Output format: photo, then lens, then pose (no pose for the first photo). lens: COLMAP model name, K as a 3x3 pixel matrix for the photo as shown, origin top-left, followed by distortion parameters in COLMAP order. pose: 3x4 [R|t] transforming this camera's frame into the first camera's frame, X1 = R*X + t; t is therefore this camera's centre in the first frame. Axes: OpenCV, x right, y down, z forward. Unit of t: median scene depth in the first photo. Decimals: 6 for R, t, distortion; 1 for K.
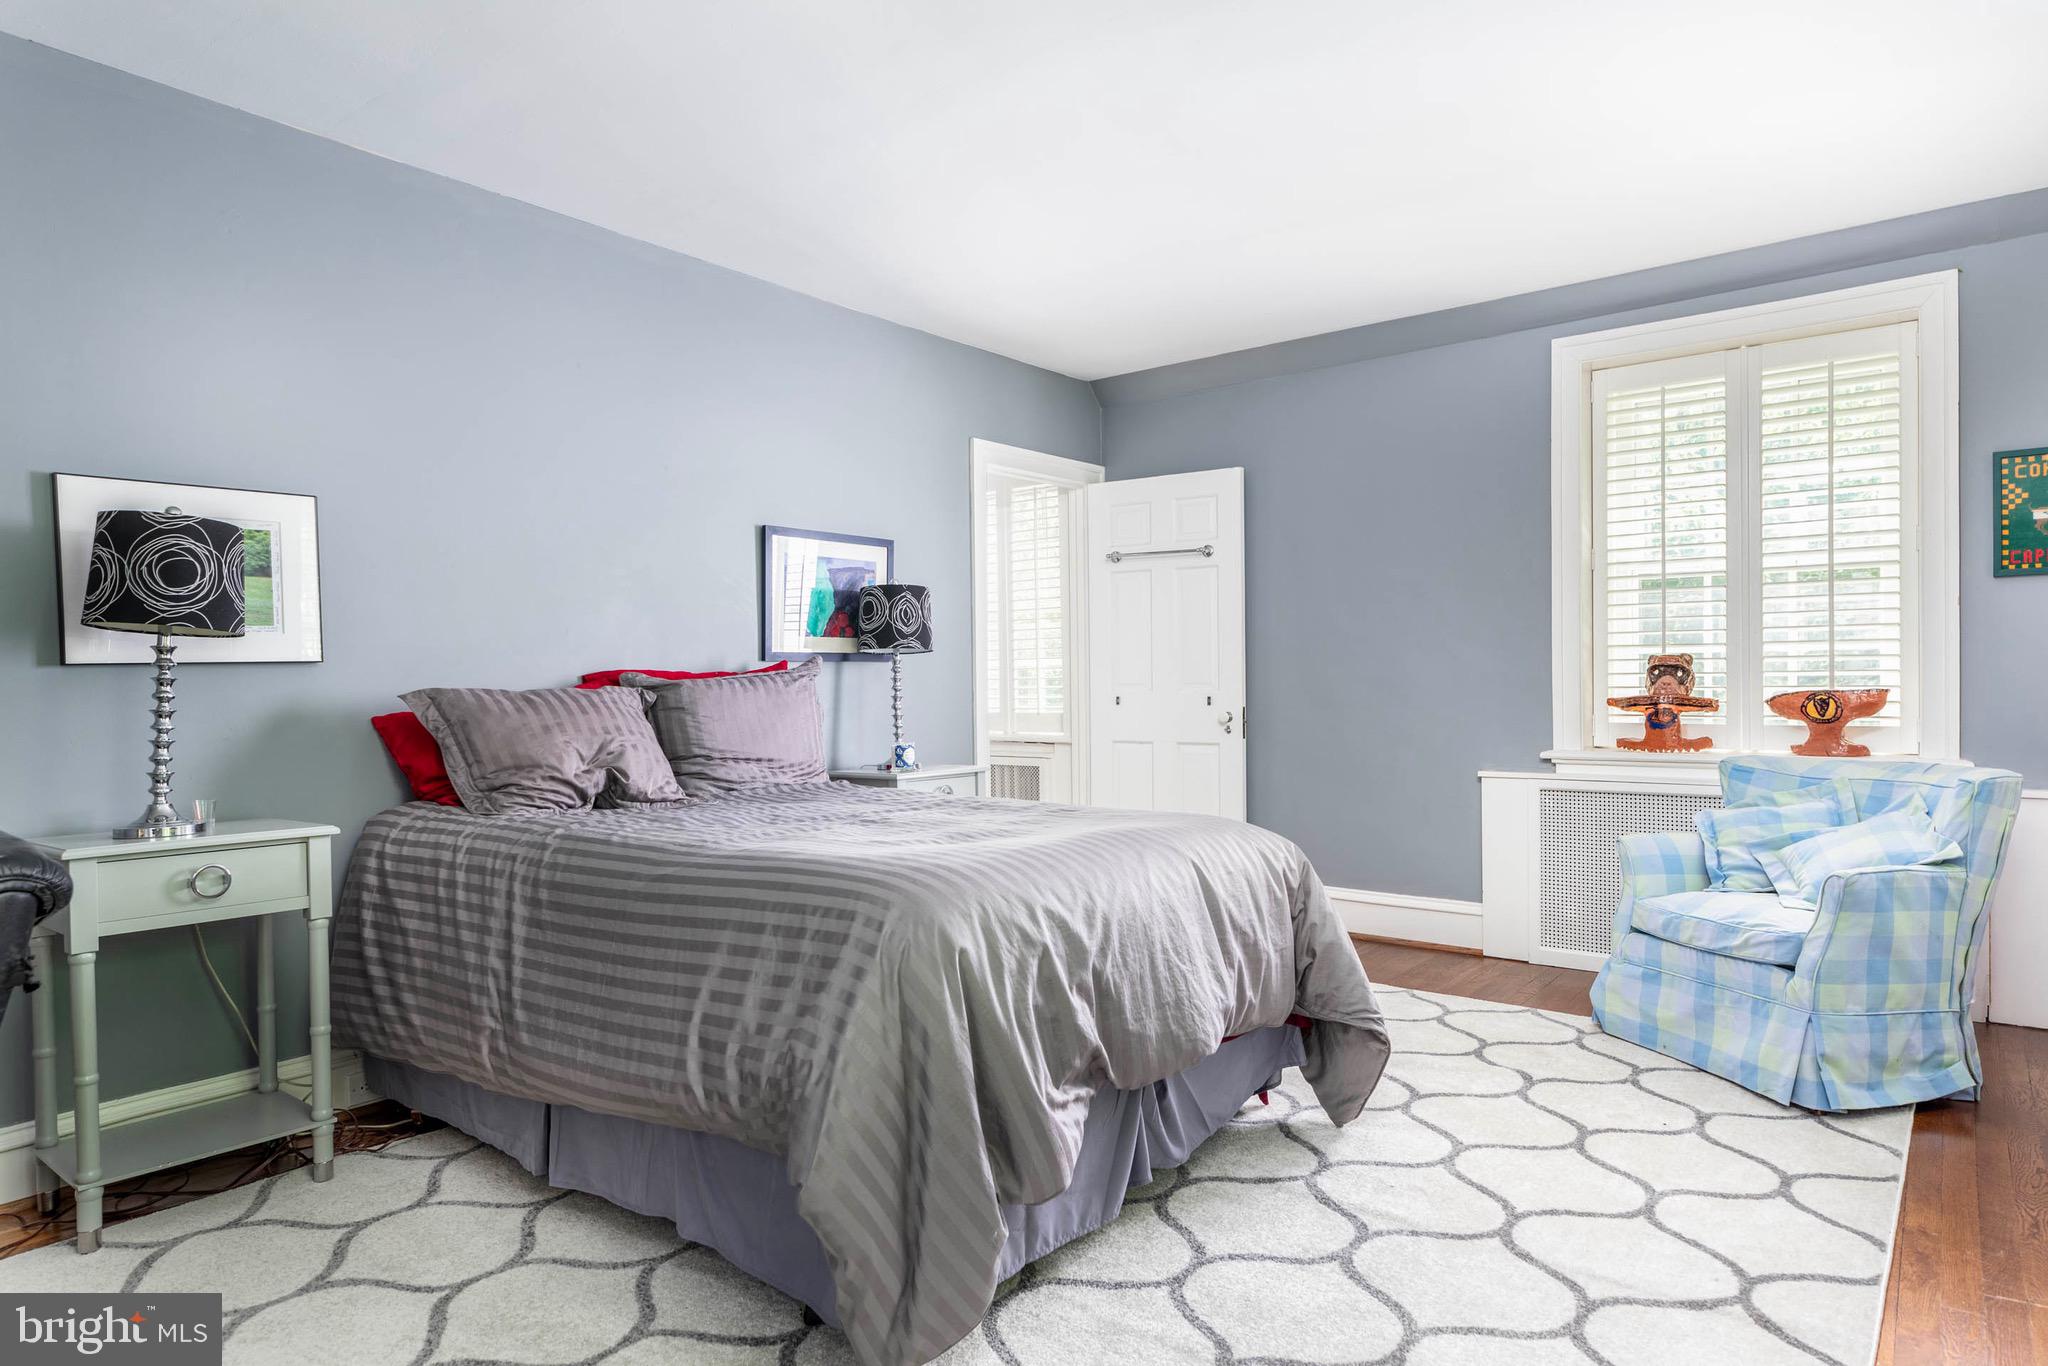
lens RADIAL K [[1207.4, 0, 1024.0], [0, 1207.4, 683.0], [0, 0, 1]] dist [0.004914, 0.000741]
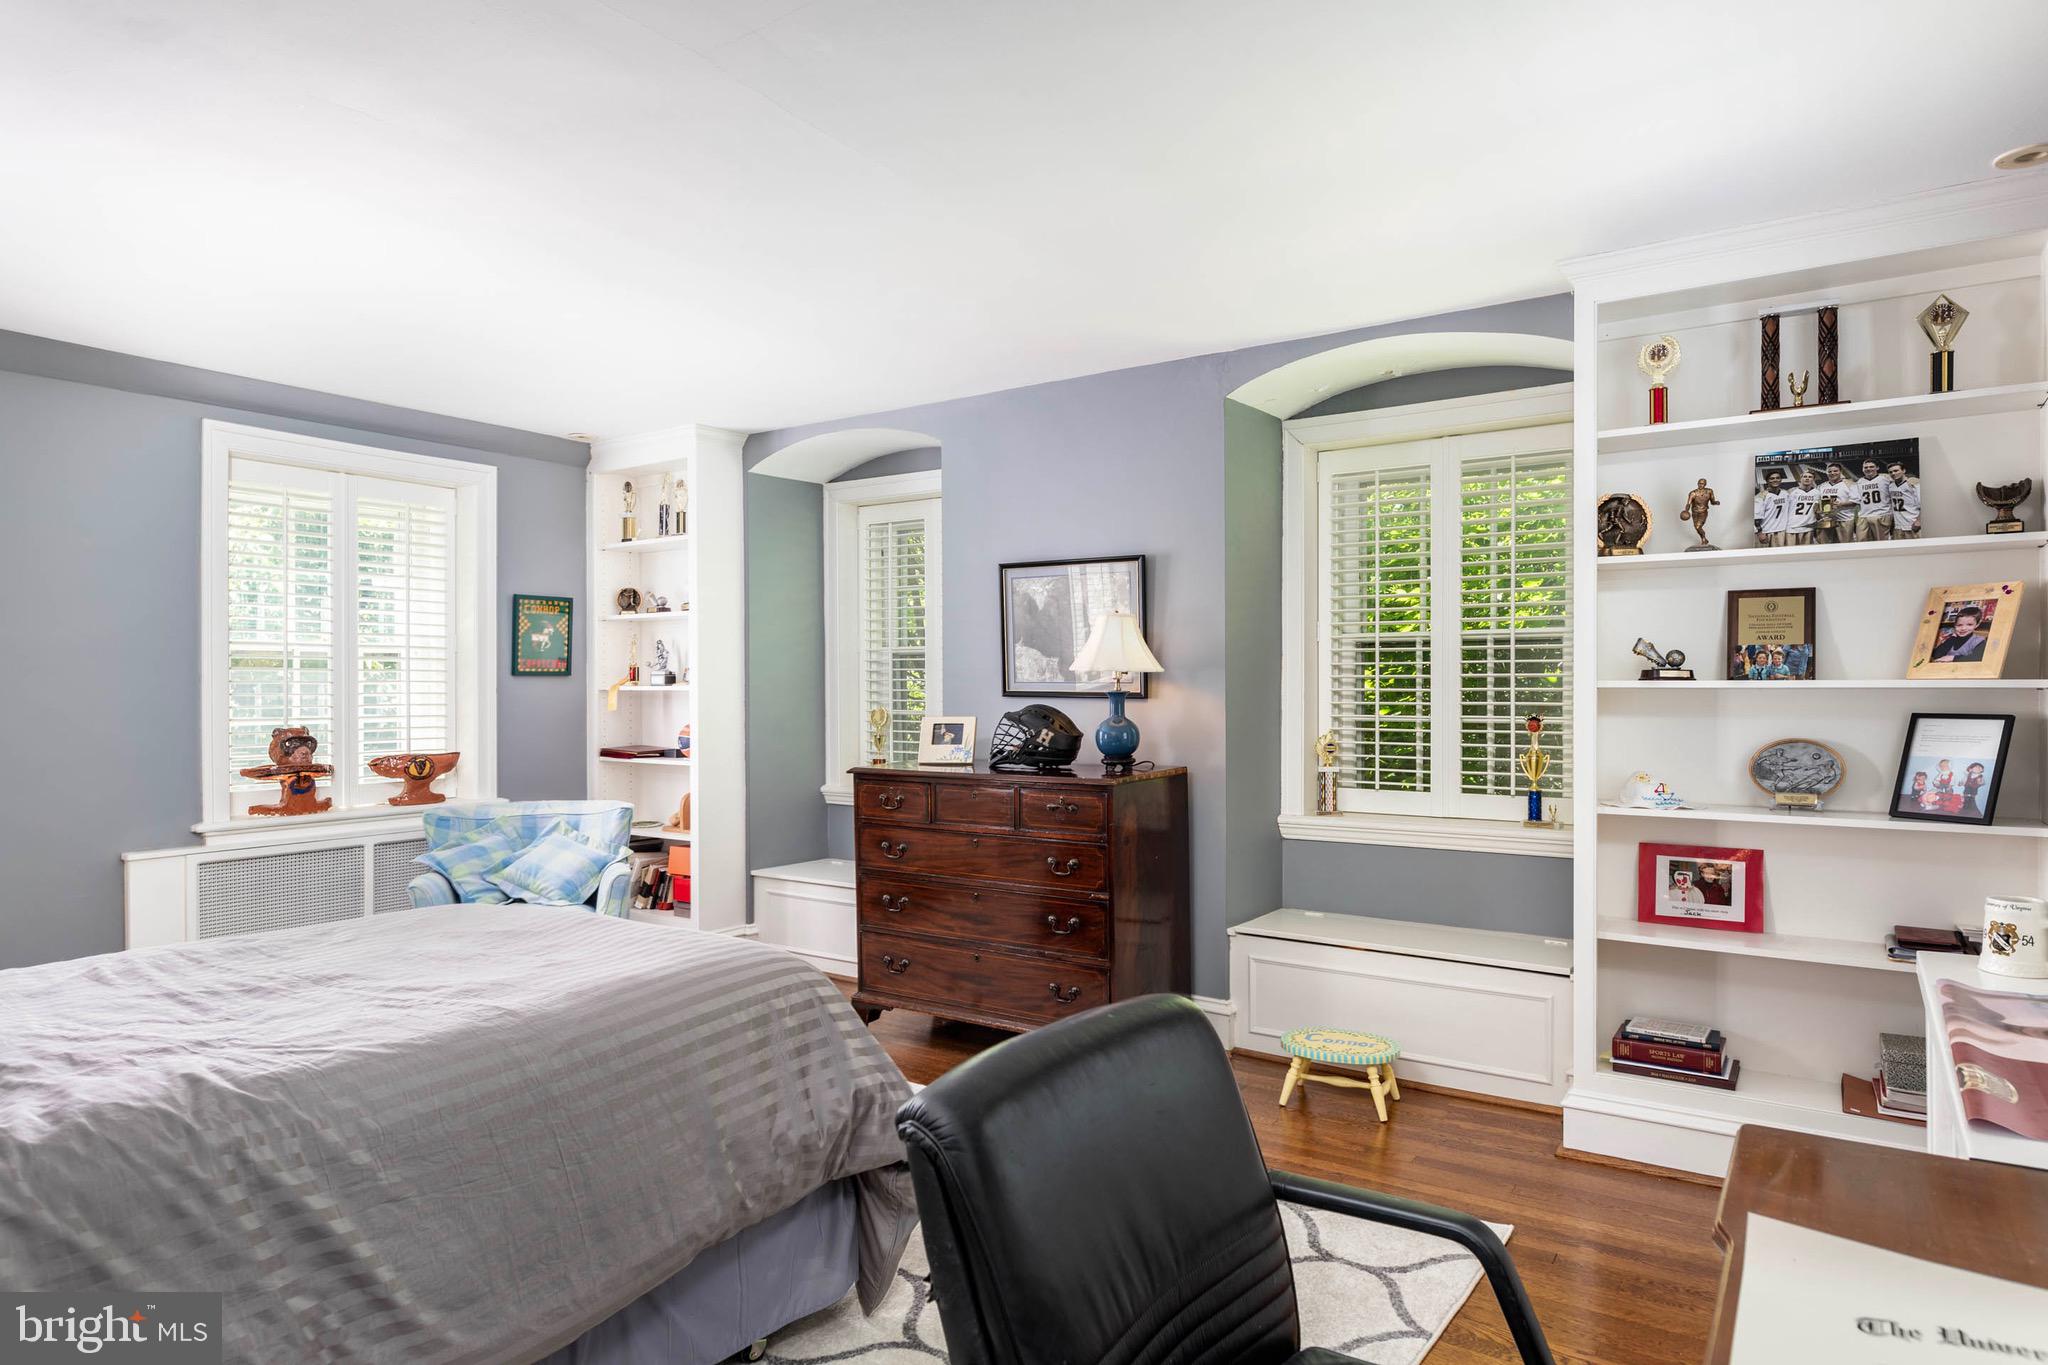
lens RADIAL K [[1191.2, 0, 1024.0], [0, 1191.2, 682.5], [0, 0, 1]] dist [-0.030920, -0.000621]
pose [[-0.083968, 0.016723, 0.996328, -0.652661], [0.008573, 0.999834, -0.016060, -0.044317], [-0.996432, 0.007193, -0.084097, 0.434788]]
